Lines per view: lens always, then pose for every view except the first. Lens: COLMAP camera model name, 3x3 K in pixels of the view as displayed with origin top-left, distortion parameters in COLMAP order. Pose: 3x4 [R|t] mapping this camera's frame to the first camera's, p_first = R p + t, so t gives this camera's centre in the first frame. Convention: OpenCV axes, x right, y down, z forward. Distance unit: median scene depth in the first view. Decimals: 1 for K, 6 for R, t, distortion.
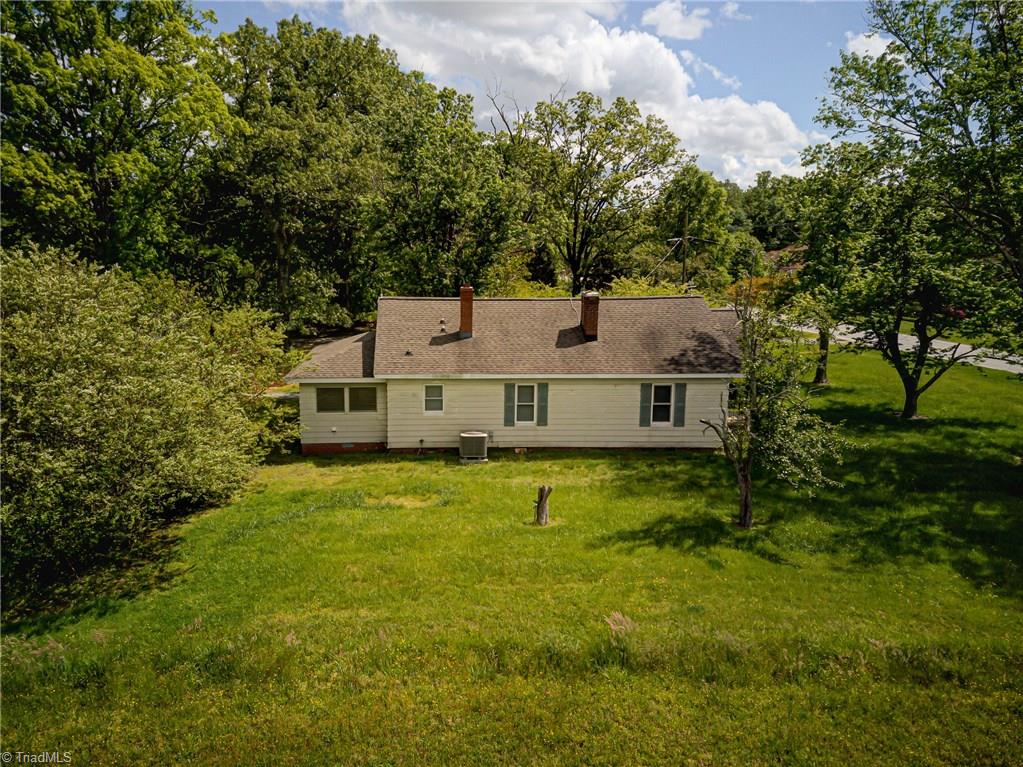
lens RADIAL K [[810.6, 0, 511.5], [0, 810.6, 383.5], [0, 0, 1]] dist [0.011235, 0.005373]
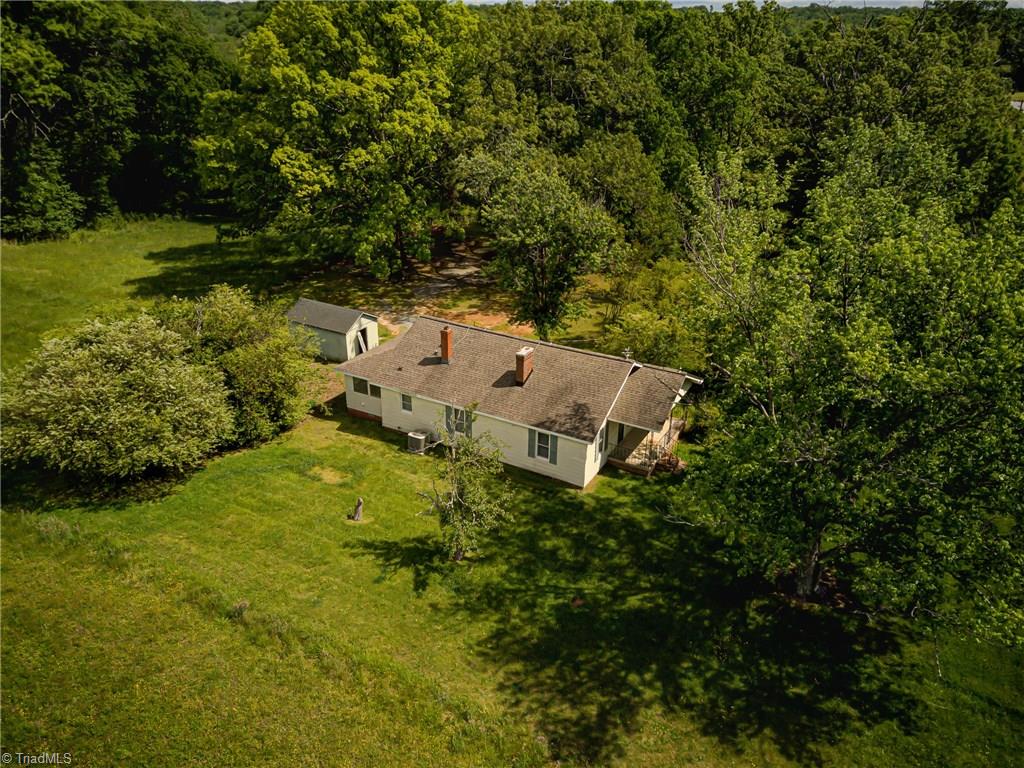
lens RADIAL K [[811.4, 0, 512.0], [0, 811.4, 384.0], [0, 0, 1]] dist [0.011235, 0.005373]
pose [[0.849760, 0.225577, -0.476469, 0.764738], [-0.124336, 0.964087, 0.234685, -0.386166], [0.512297, -0.140184, 0.847290, -0.164406]]
